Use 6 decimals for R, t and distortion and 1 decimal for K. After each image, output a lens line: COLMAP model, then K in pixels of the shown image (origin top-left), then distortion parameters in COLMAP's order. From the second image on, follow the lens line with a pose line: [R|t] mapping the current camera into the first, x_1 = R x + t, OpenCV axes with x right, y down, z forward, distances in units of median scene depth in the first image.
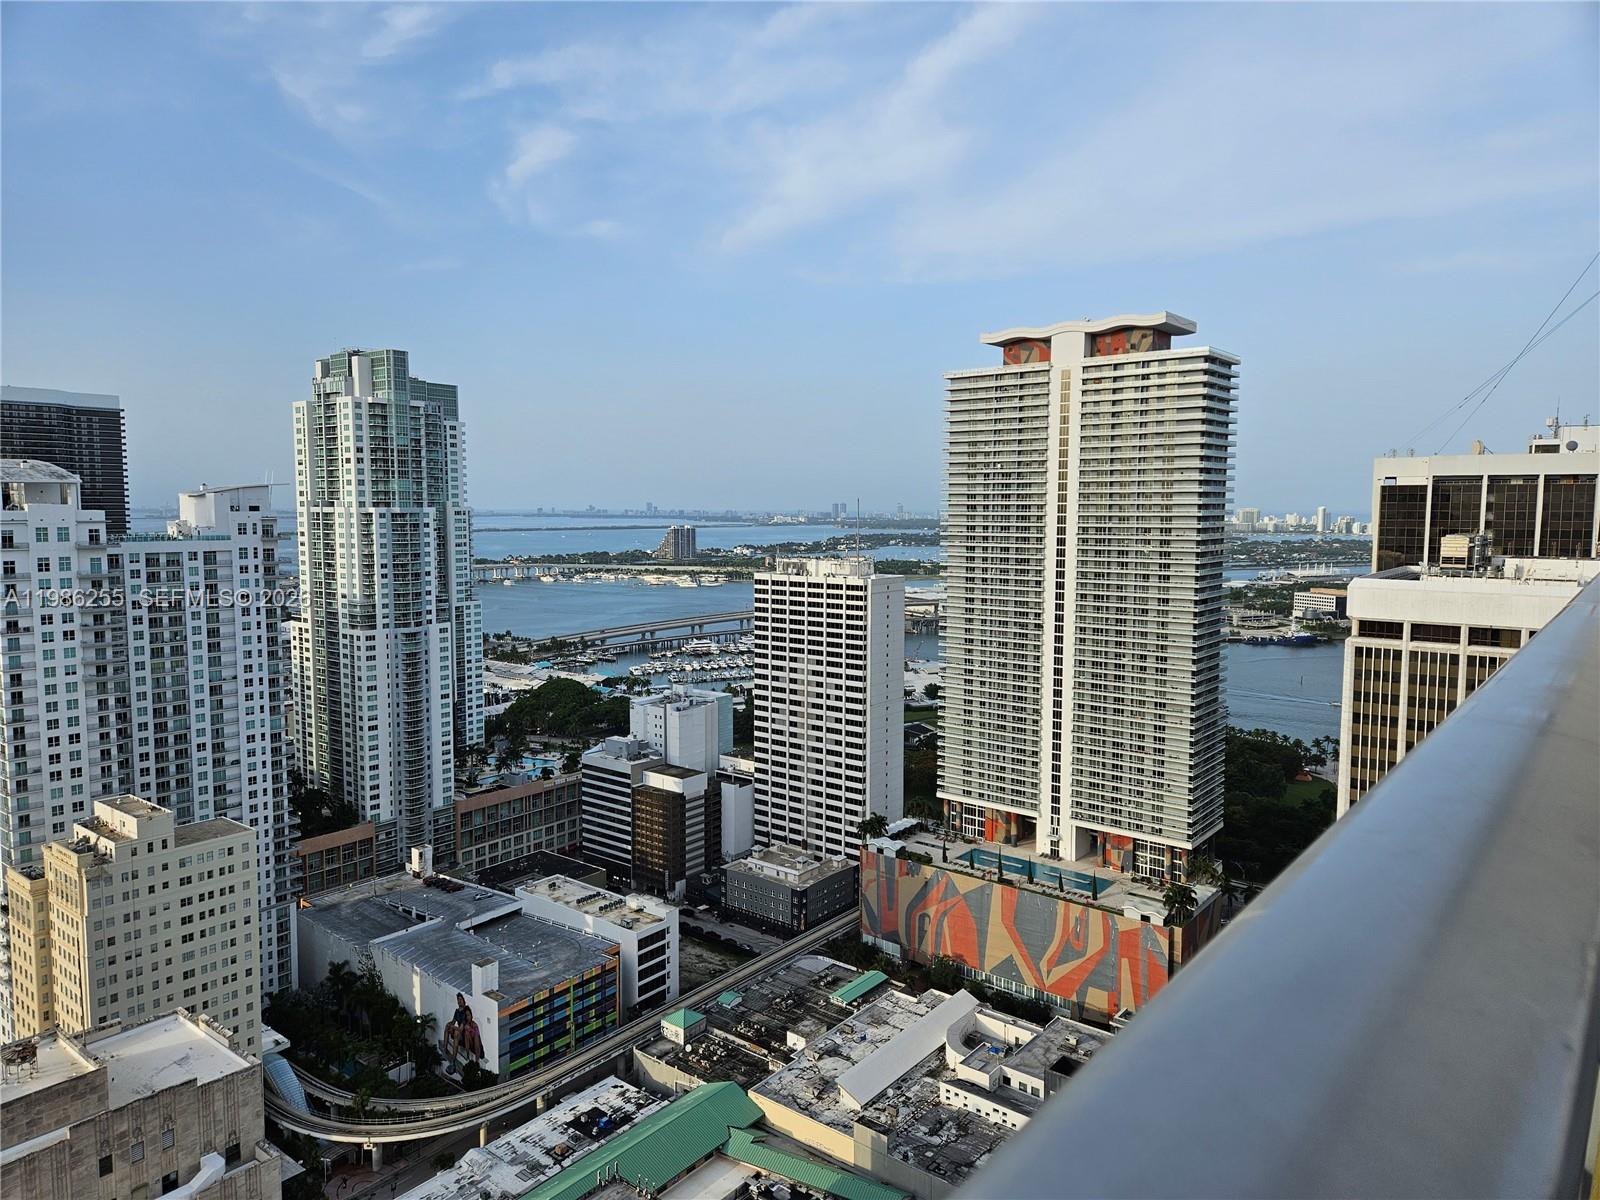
lens RADIAL K [[1050.0, 0, 794.3], [0, 1050.0, 599.5], [0, 0, 1]] dist [0.067027, -0.046766]
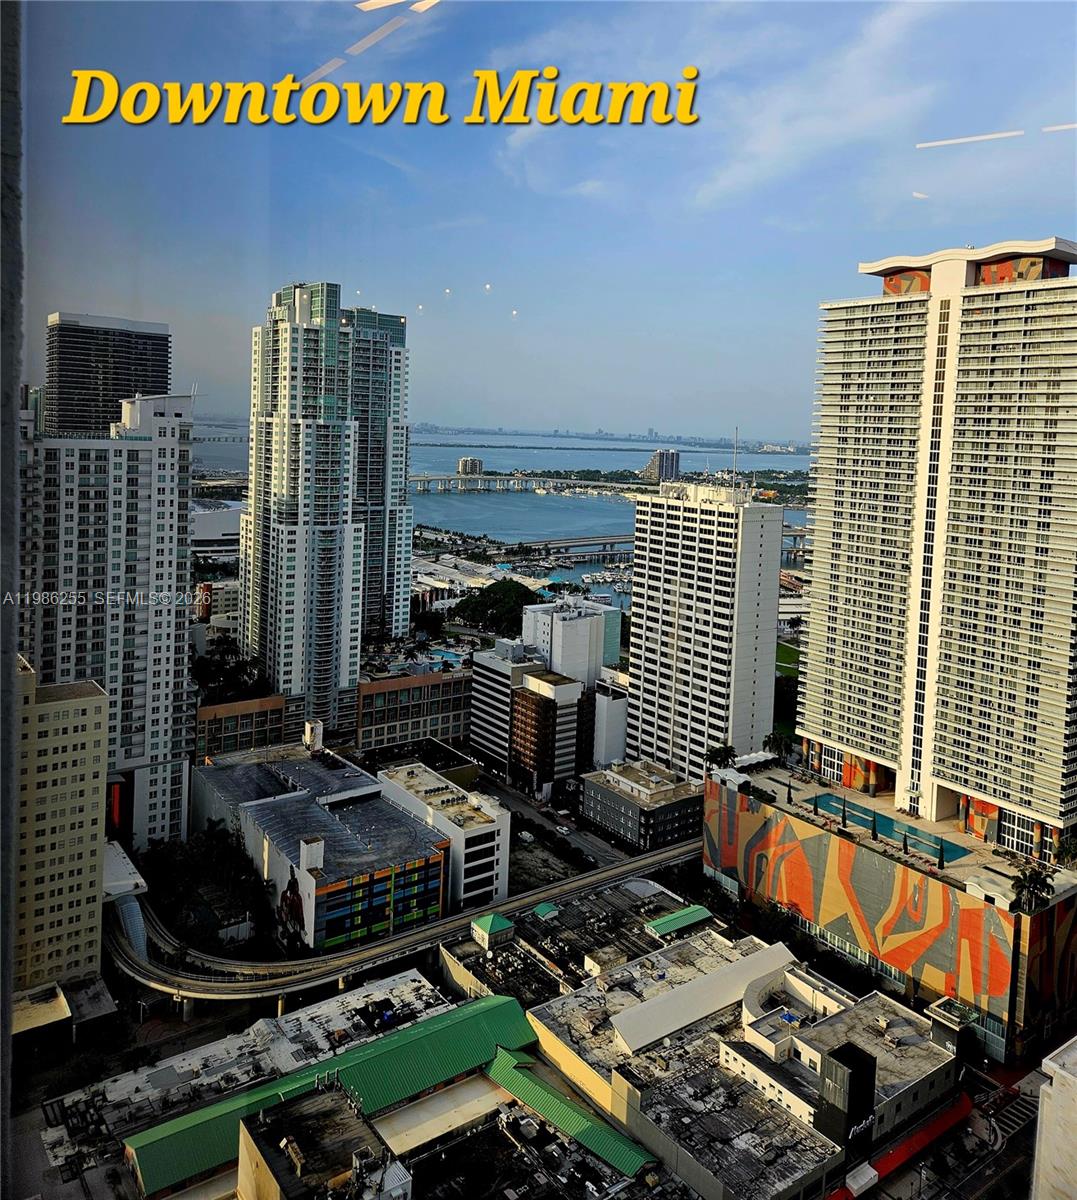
lens RADIAL K [[942.1, 0, 547.0], [0, 942.1, 485.9], [0, 0, 1]] dist [0.074118, -0.056447]
pose [[0.967313, 0.054154, -0.247737, 0.117867], [-0.062016, 0.997786, -0.024036, -0.006772], [0.245887, 0.038614, 0.968529, 0.078431]]
